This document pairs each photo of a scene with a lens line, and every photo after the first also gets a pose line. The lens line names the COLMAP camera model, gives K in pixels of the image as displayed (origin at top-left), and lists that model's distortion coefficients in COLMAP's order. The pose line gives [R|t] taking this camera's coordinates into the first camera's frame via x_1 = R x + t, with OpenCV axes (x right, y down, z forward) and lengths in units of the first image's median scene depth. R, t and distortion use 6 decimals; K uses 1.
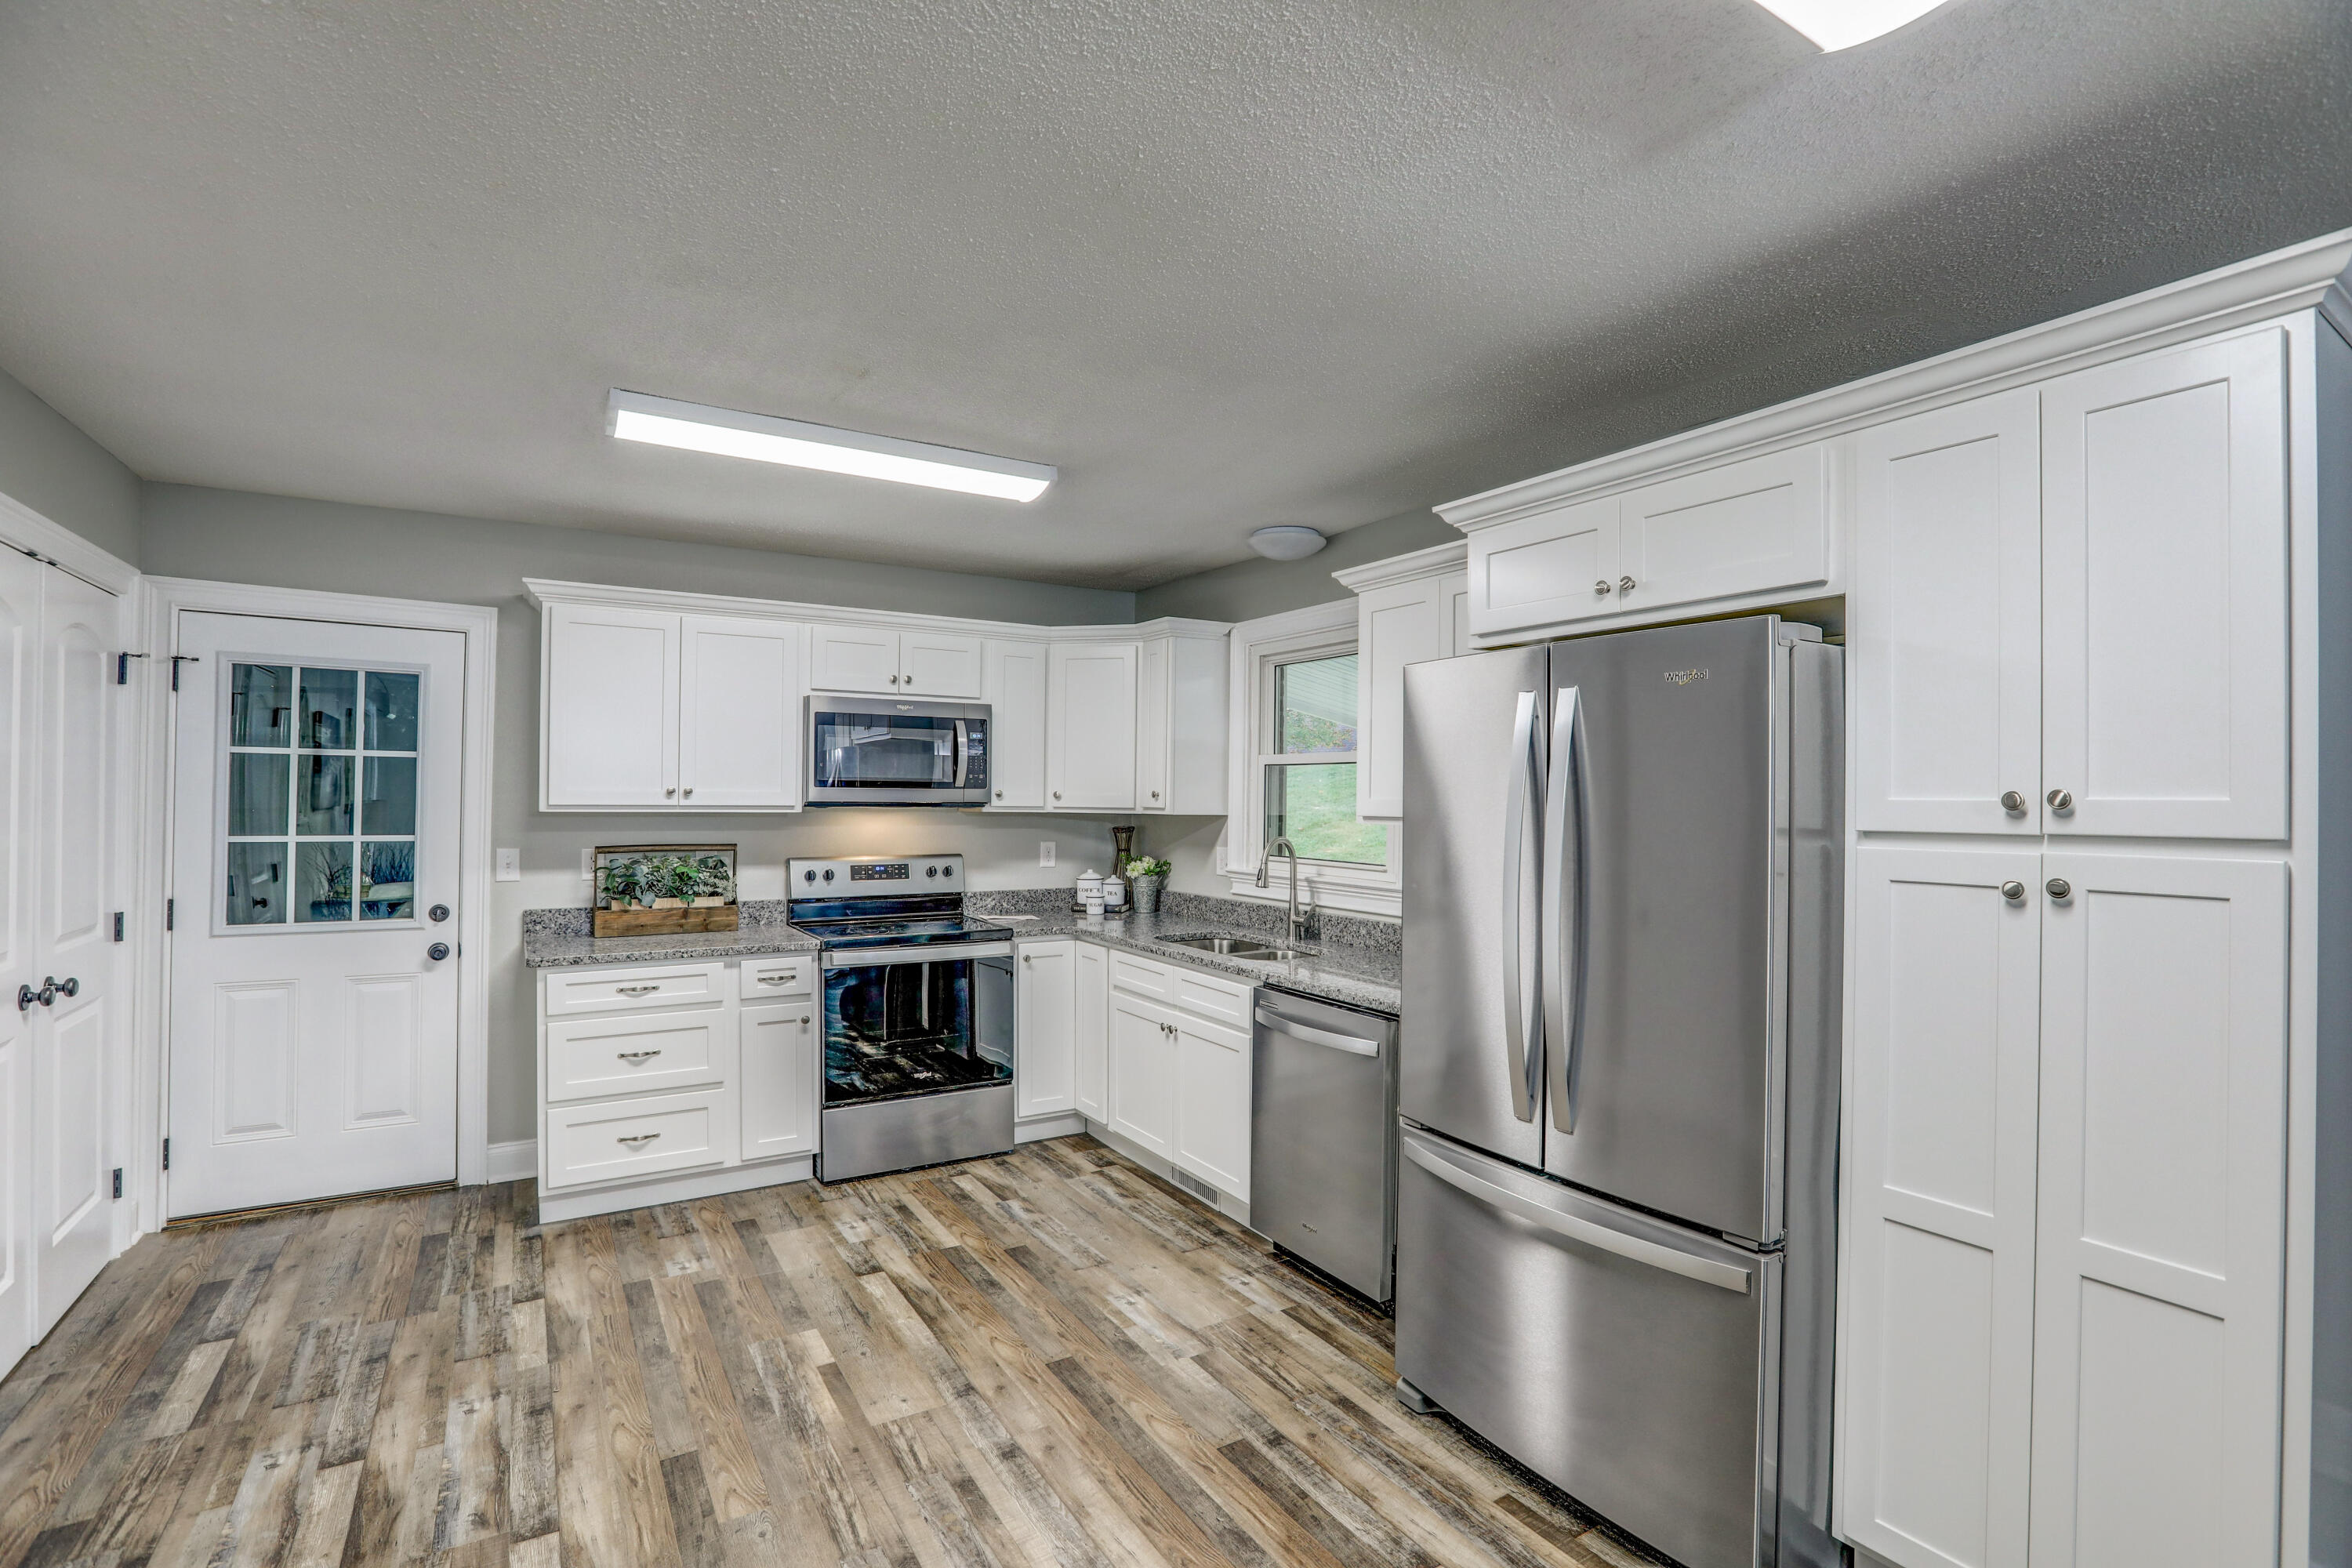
lens RADIAL K [[1077.4, 0, 1185.2], [0, 1077.4, 782.0], [0, 0, 1]] dist [-0.027833, 0.005121]
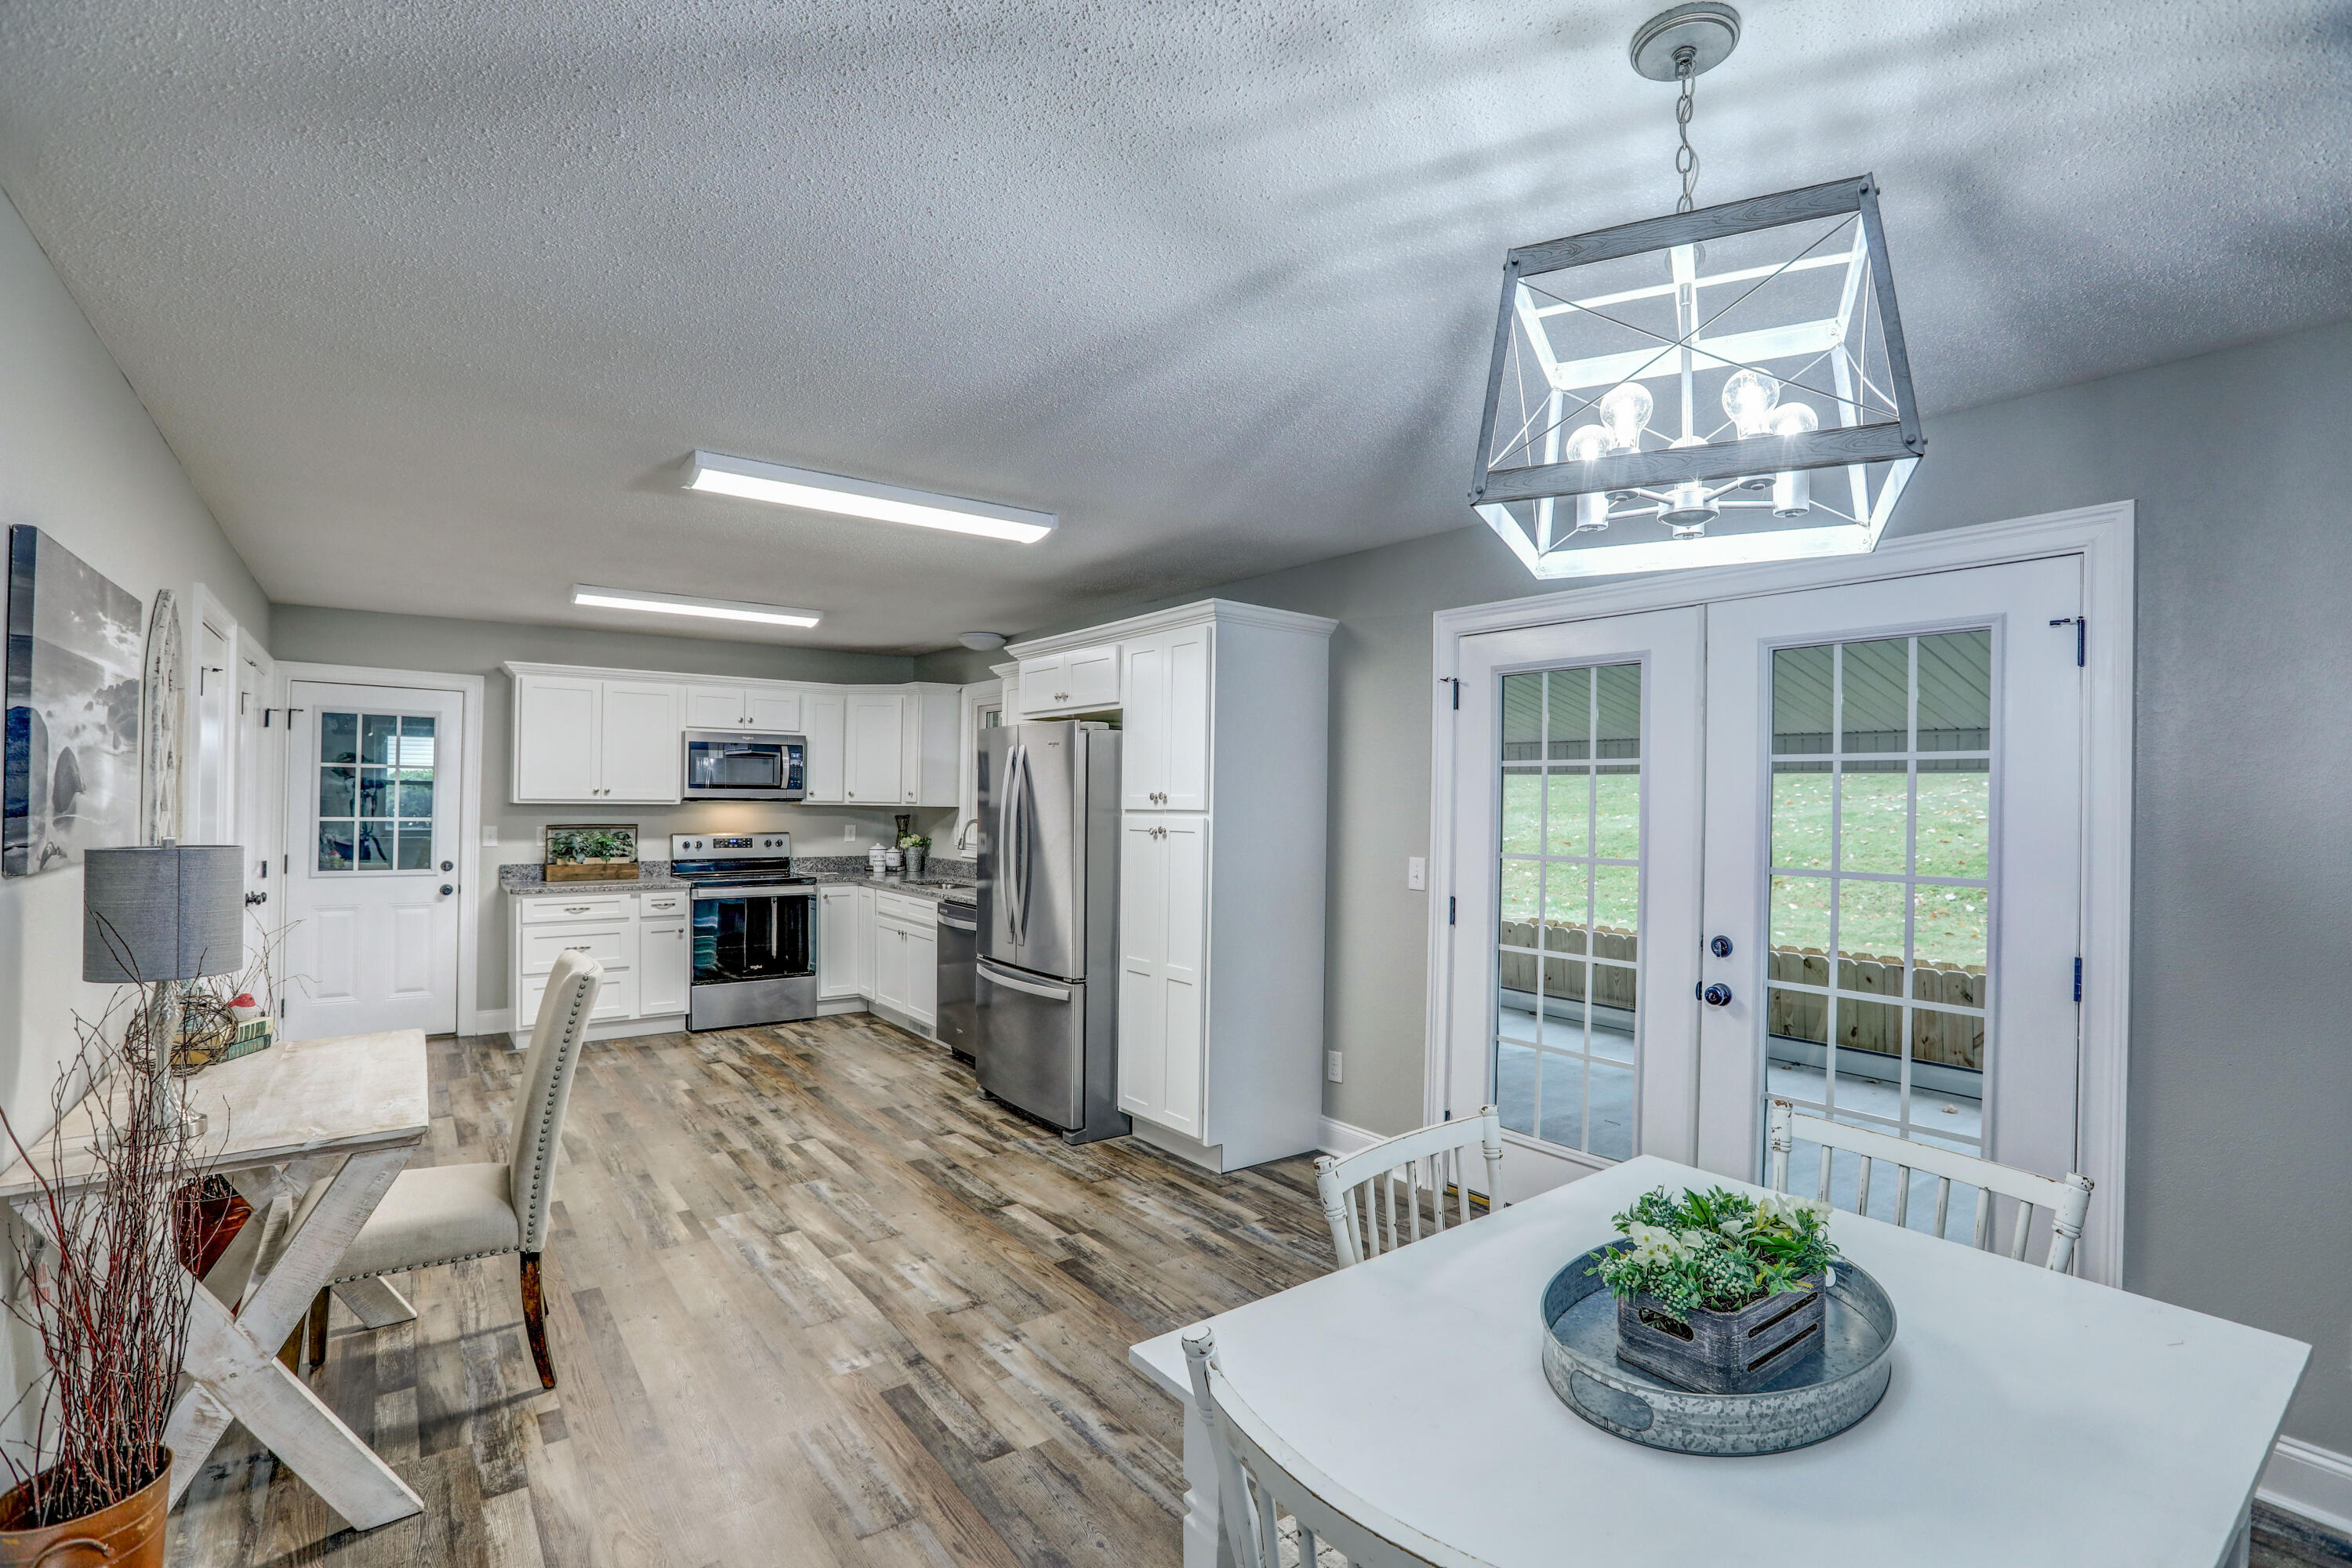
lens RADIAL K [[1077.4, 0, 1168.5], [0, 1077.4, 790.1], [0, 0, 1]] dist [-0.027833, 0.005121]
pose [[0.997633, 0.003339, 0.068684, 0.266782], [-0.003856, 0.999965, 0.007396, -0.006987], [-0.068657, -0.007643, 0.997611, -0.659797]]
